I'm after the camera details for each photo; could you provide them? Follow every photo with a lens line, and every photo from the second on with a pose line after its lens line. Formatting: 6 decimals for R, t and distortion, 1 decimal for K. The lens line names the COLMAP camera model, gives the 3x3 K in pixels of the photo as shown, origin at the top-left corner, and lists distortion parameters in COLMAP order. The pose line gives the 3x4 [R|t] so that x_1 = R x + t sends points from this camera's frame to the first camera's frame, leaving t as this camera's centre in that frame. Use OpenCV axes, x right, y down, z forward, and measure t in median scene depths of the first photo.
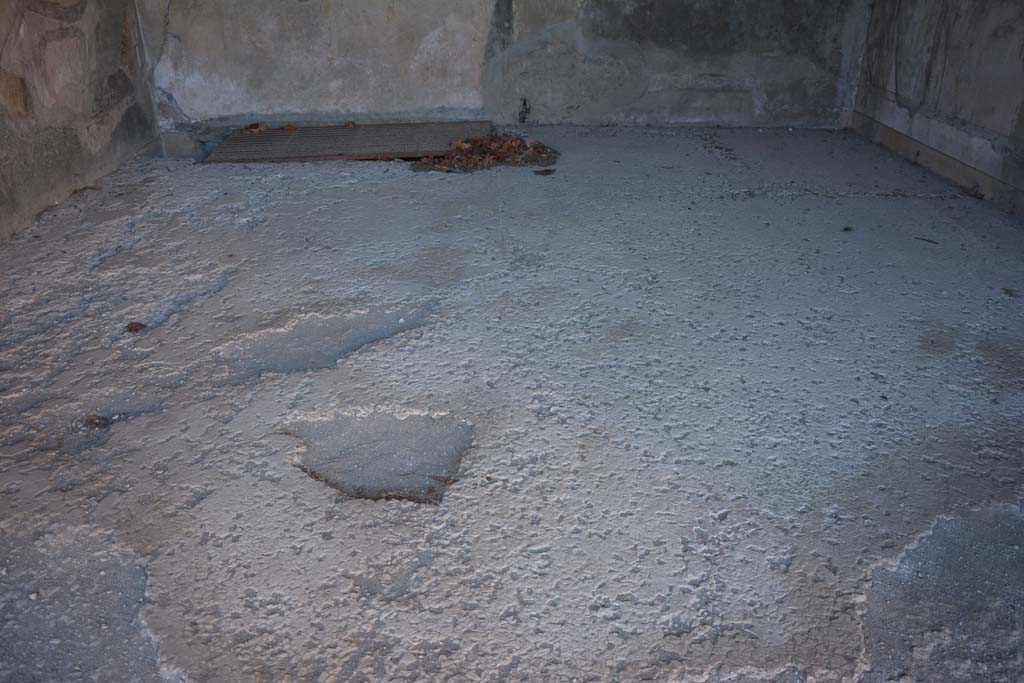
lens RADIAL K [[798.7, 0, 515.7], [0, 798.7, 349.2], [0, 0, 1]] dist [-0.161539, 0.122146]
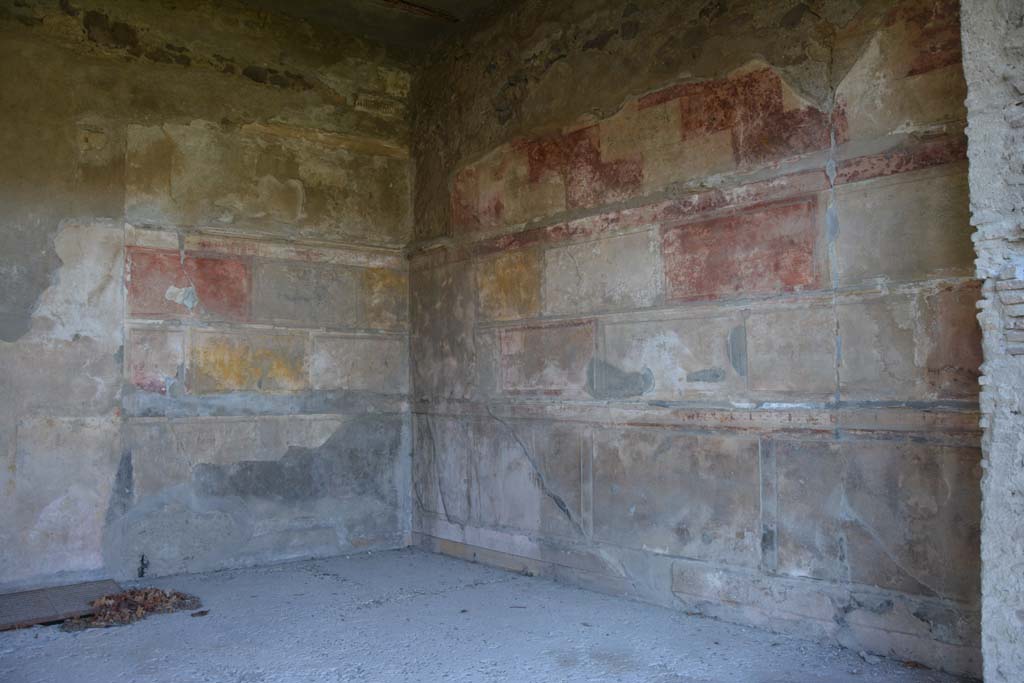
lens RADIAL K [[798.7, 0, 517.8], [0, 798.7, 350.8], [0, 0, 1]] dist [-0.161539, 0.122146]
pose [[0.799557, 0.026017, 0.600026, -0.267181], [0.292431, 0.855770, -0.426781, 0.055706], [-0.524587, 0.516702, 0.676629, -0.170627]]
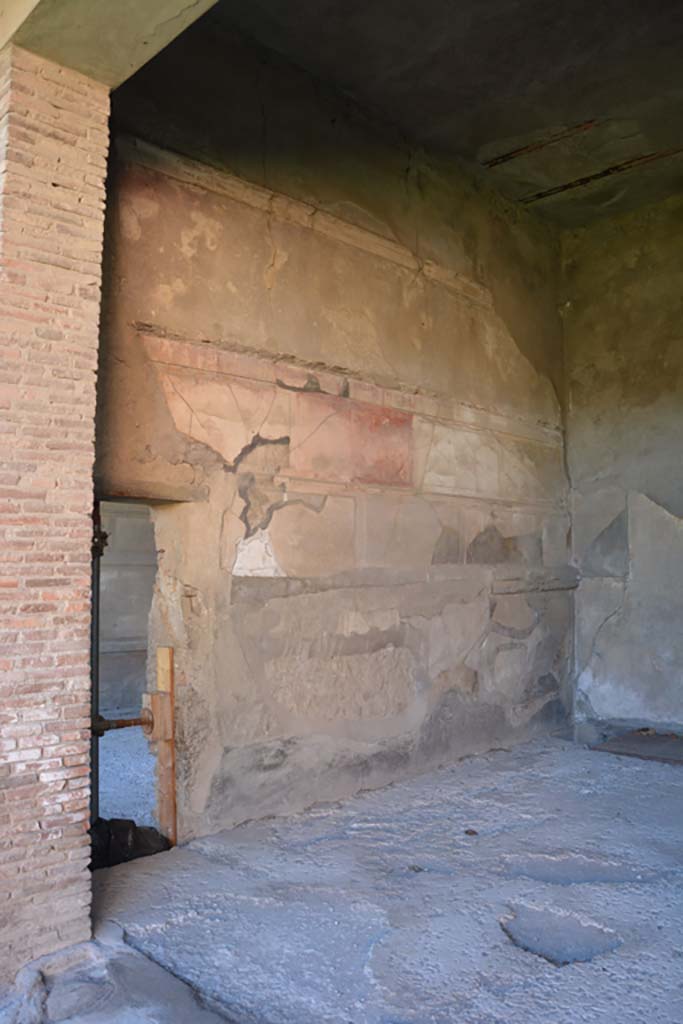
lens RADIAL K [[798.7, 0, 338.7], [0, 798.7, 521.3], [0, 0, 1]] dist [-0.161539, 0.122146]
pose [[0.677641, -0.037096, -0.734457, 0.300821], [-0.351412, 0.860985, -0.367714, 0.061715], [0.645997, 0.507275, 0.570403, -0.221999]]
